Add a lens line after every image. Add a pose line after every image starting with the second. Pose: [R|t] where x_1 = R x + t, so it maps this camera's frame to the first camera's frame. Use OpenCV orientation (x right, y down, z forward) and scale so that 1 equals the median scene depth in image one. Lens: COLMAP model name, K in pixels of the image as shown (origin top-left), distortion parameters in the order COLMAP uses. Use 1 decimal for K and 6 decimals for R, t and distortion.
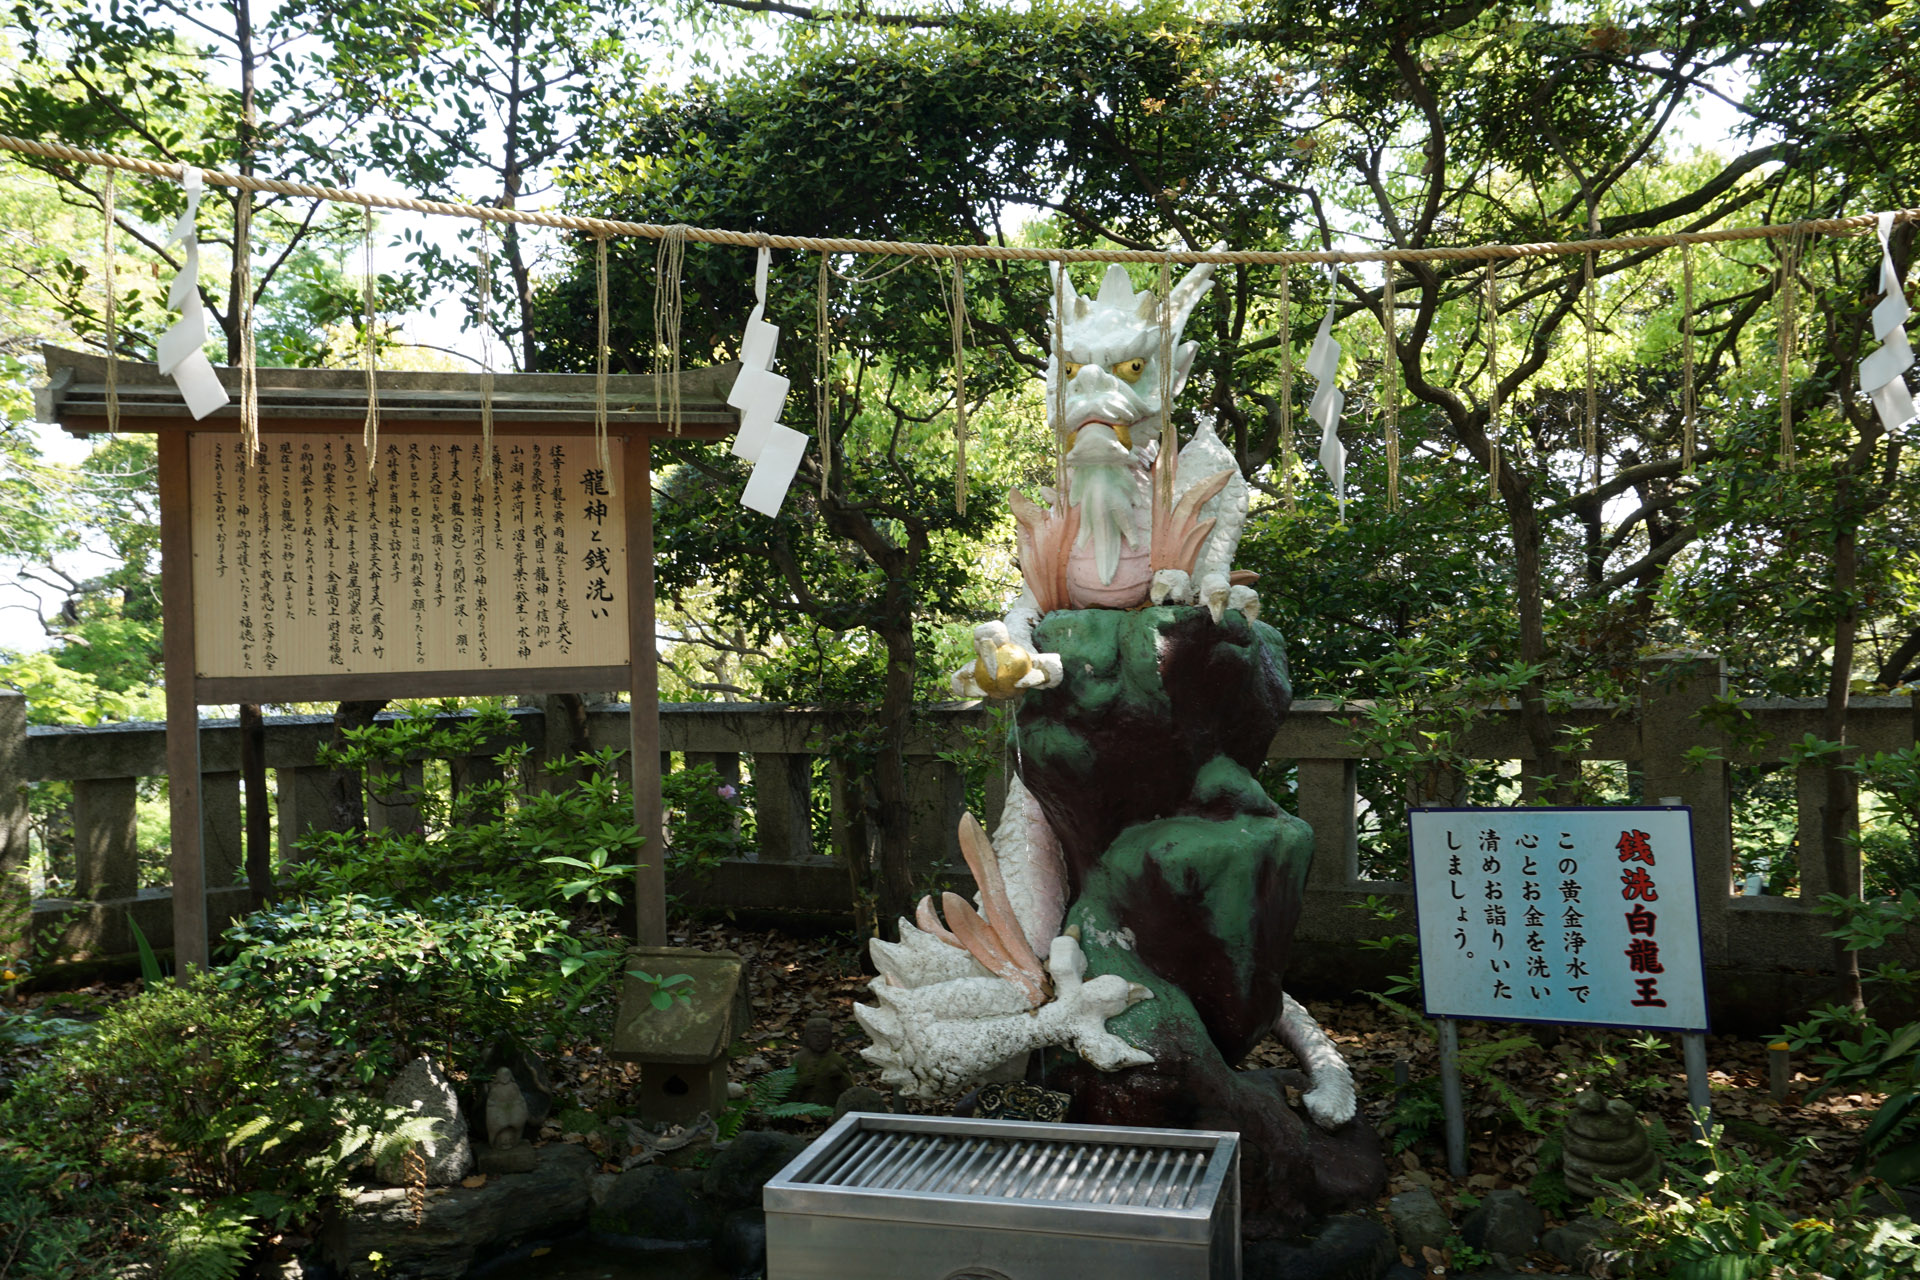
lens RADIAL K [[1718.5, 0, 960.0], [0, 1718.5, 640.0], [0, 0, 1]] dist [-0.002720, -0.001113]
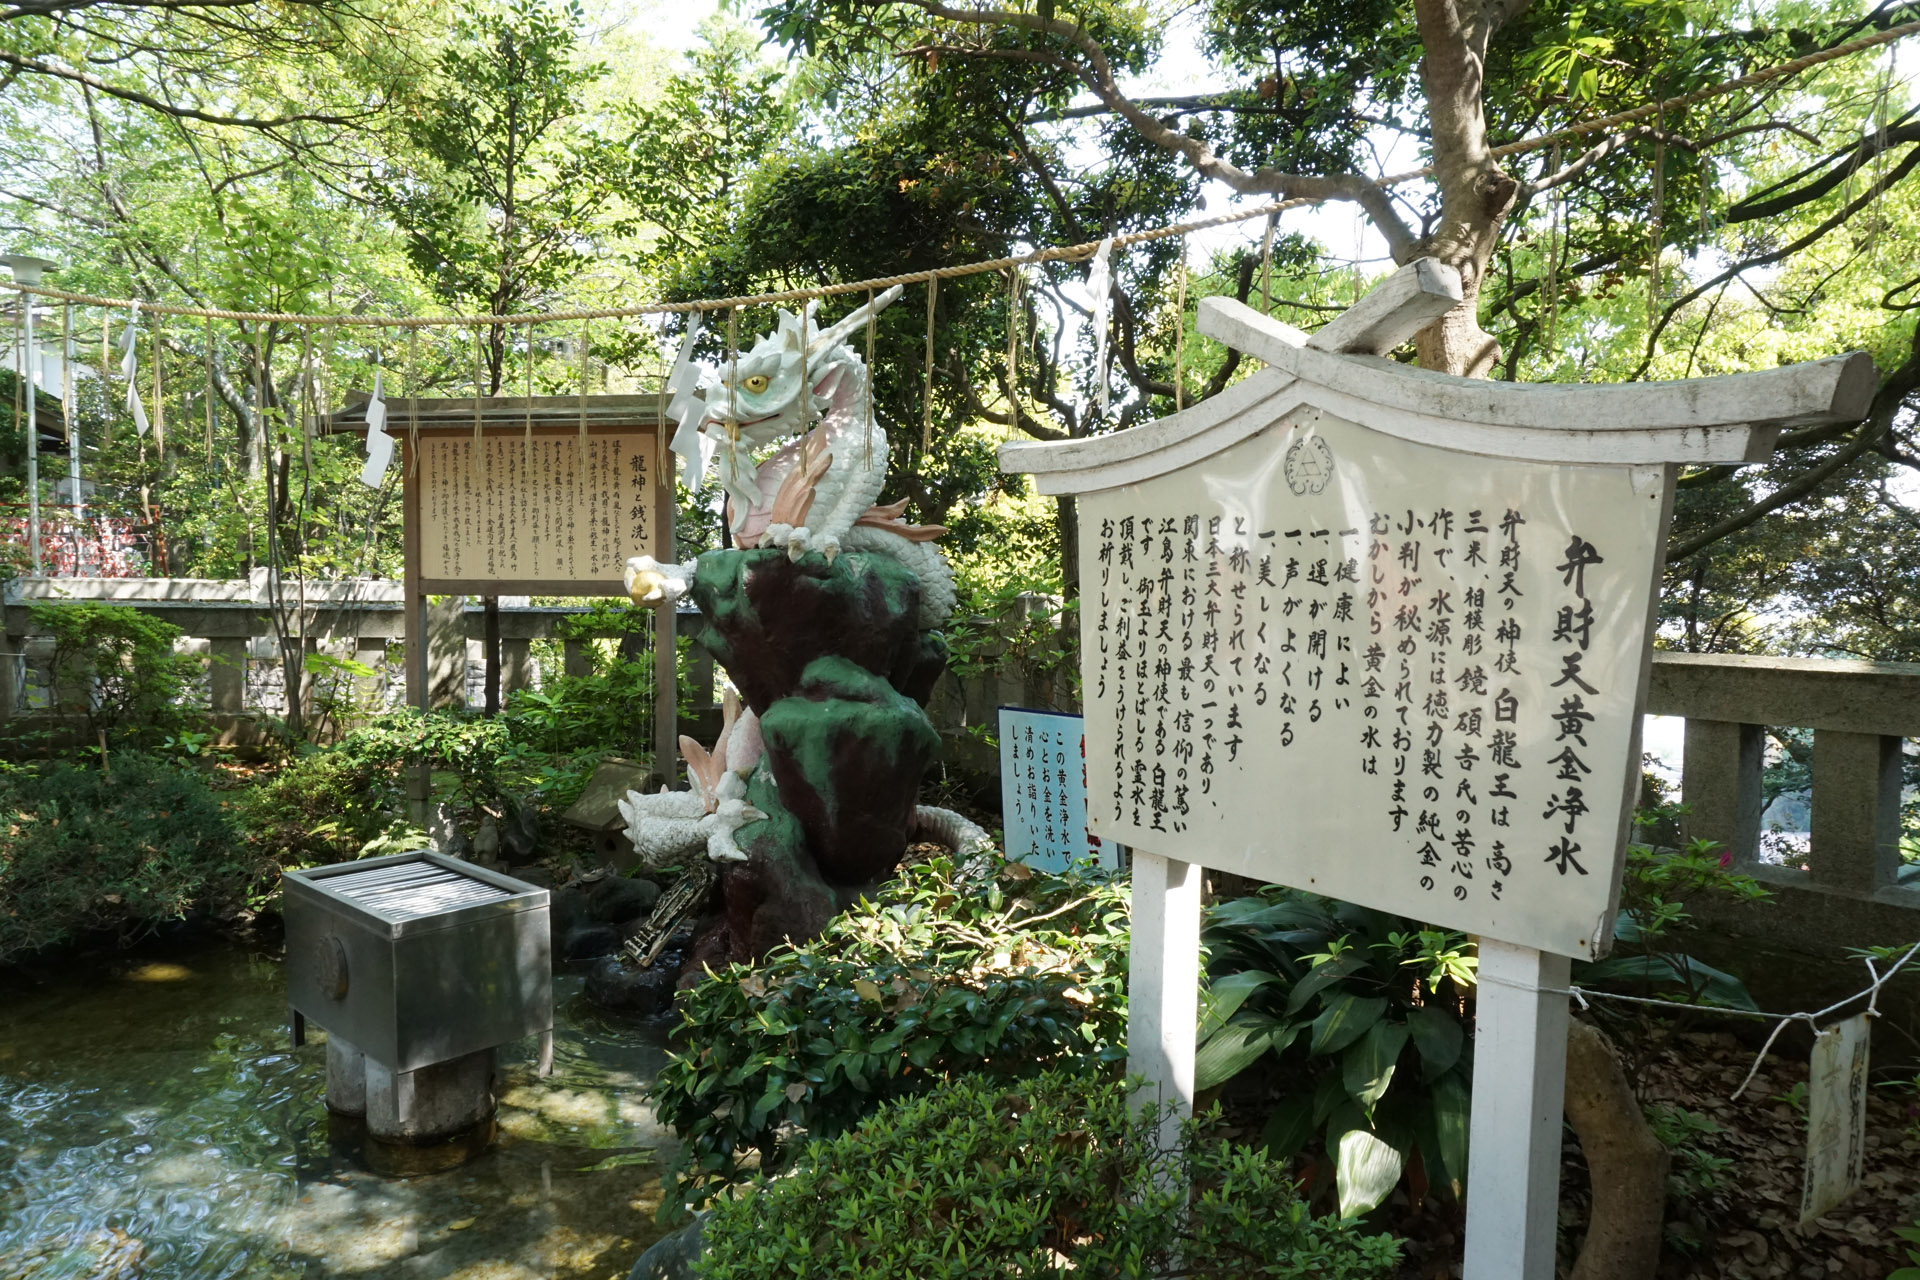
lens RADIAL K [[1269.4, 0, 960.0], [0, 1269.4, 640.0], [0, 0, 1]] dist [-0.077798, -0.000160]
pose [[0.899995, 0.055892, -0.432303, 0.595122], [-0.033393, 0.997672, 0.059468, -0.009992], [0.434620, -0.039085, 0.899766, 0.094093]]
